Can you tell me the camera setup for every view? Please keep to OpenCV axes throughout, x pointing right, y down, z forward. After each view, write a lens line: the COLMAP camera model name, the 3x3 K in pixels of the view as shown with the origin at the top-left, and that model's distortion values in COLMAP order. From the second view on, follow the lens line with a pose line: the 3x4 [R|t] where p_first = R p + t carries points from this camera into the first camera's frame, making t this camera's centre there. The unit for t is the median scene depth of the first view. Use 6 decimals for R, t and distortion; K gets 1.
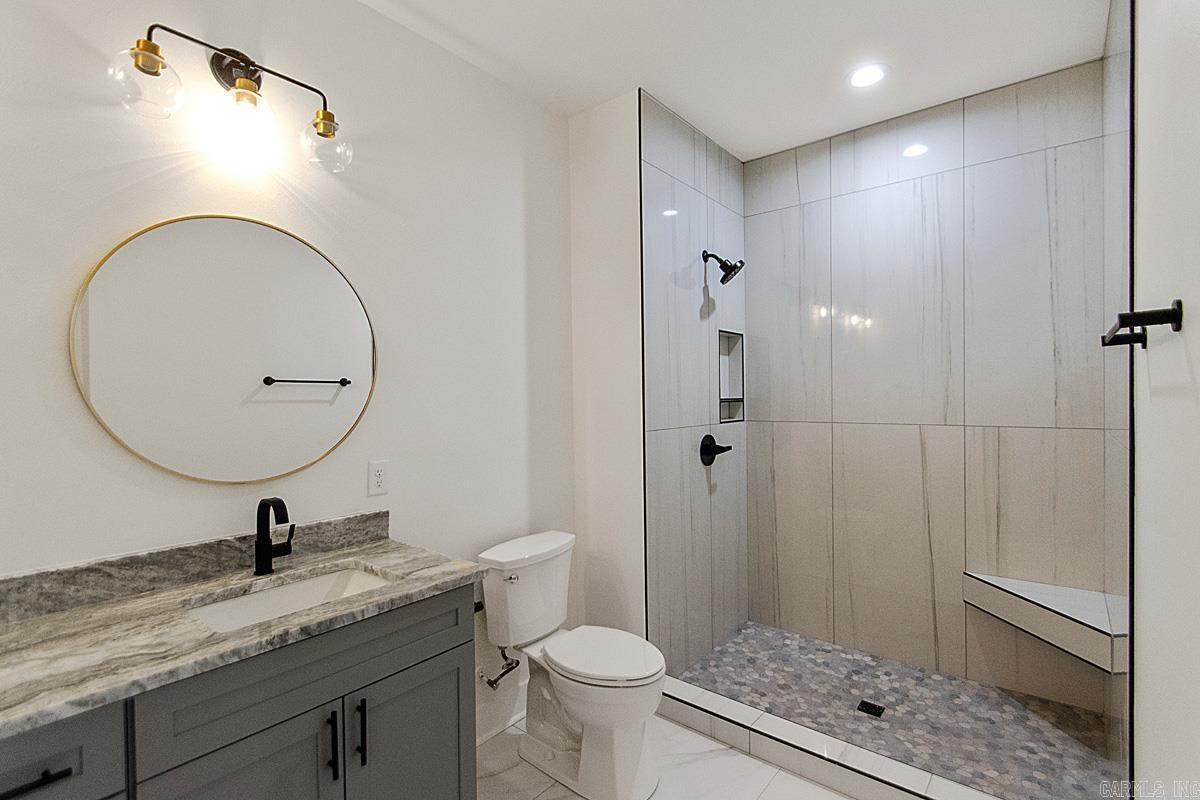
lens RADIAL K [[569.1, 0, 629.9], [0, 569.1, 410.5], [0, 0, 1]] dist [0.012372, -0.007412]
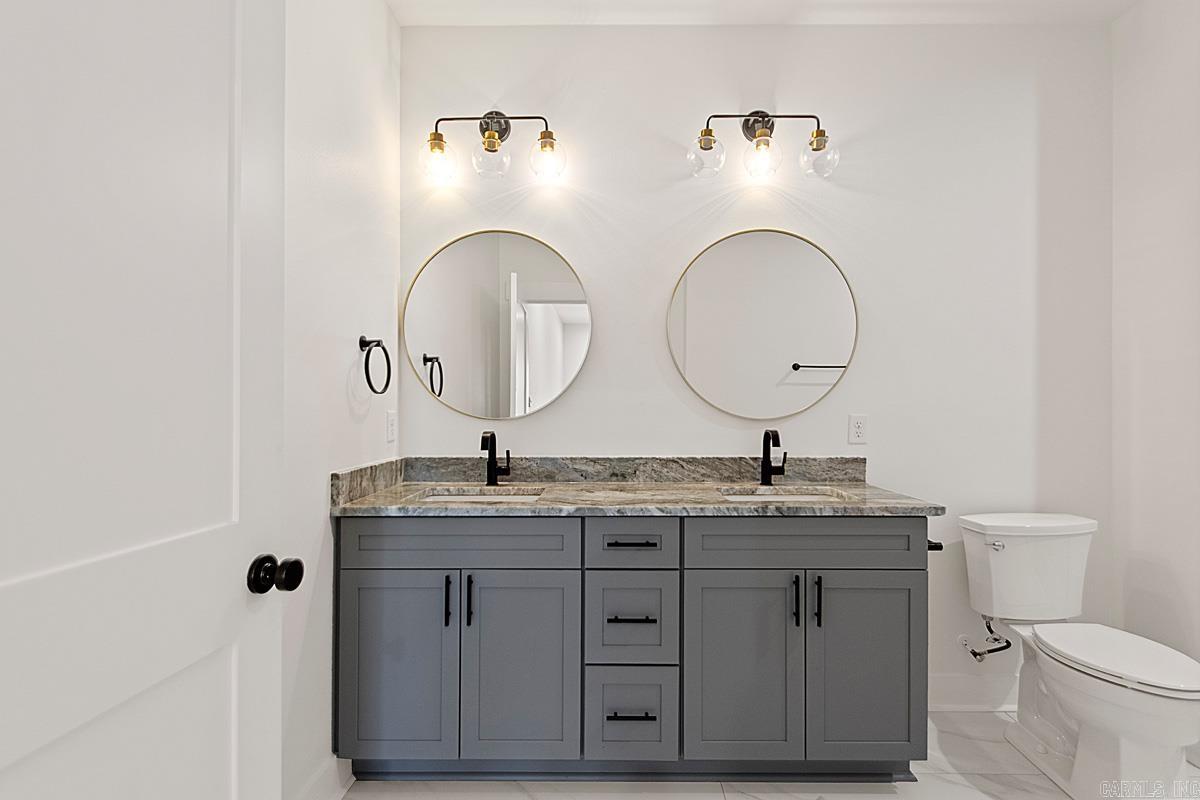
lens RADIAL K [[569.1, 0, 605.4], [0, 569.1, 402.4], [0, 0, 1]] dist [0.012372, -0.007412]
pose [[0.613676, 0.009906, -0.789495, 0.185576], [-0.018215, 0.999833, -0.001613, 0.089320], [0.789348, 0.015370, 0.613754, -0.135534]]
